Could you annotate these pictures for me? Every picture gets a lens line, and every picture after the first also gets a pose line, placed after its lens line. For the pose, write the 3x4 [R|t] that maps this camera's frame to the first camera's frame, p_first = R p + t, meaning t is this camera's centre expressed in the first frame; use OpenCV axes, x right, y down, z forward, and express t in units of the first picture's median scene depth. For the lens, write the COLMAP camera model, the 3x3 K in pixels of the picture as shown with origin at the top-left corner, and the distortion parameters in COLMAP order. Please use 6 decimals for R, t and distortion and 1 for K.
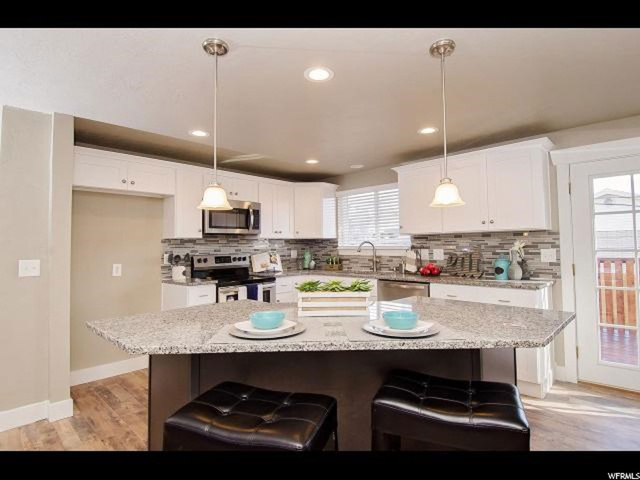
lens RADIAL K [[344.4, 0, 320.3], [0, 344.4, 229.9], [0, 0, 1]] dist [0.018574, -0.026409]
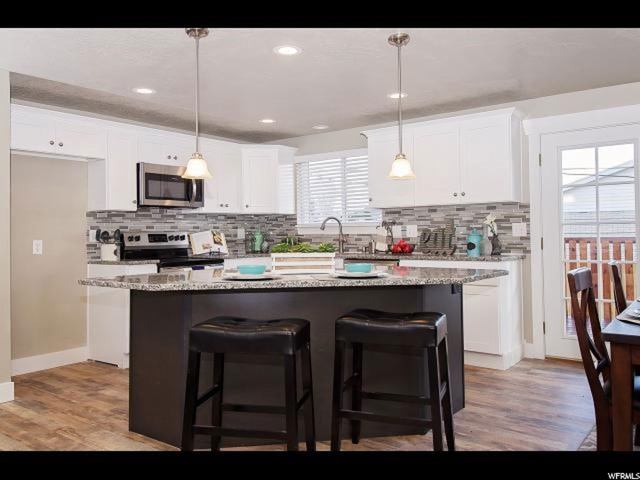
lens RADIAL K [[547.3, 0, 320.9], [0, 547.3, 220.9], [0, 0, 1]] dist [0.042466, -0.020381]
pose [[0.993320, 0.003638, 0.115338, -0.053549], [-0.006072, 0.999766, 0.020759, 0.017770], [-0.115235, -0.021321, 0.993109, -0.381040]]
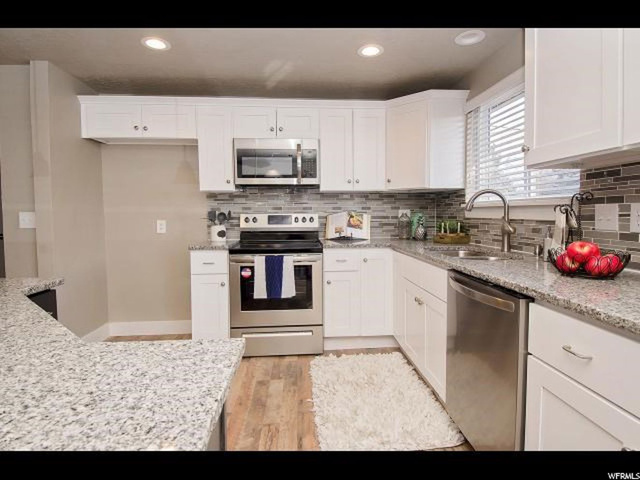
lens RADIAL K [[344.4, 0, 320.5], [0, 344.4, 236.3], [0, 0, 1]] dist [0.018574, -0.026409]
pose [[0.744000, 0.055918, -0.665836, 0.342090], [0.026379, 0.993257, 0.112890, 0.042980], [0.667659, -0.101555, 0.737509, 0.542678]]
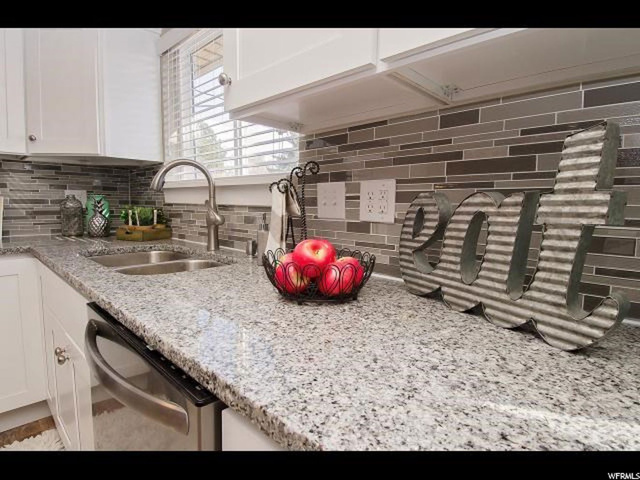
lens RADIAL K [[344.4, 0, 323.4], [0, 344.4, 228.5], [0, 0, 1]] dist [0.018574, -0.026409]
pose [[0.999367, 0.030206, 0.018808, 0.309777], [-0.032198, 0.992654, 0.116627, 0.064836], [-0.015147, -0.117159, 0.992998, 0.774231]]
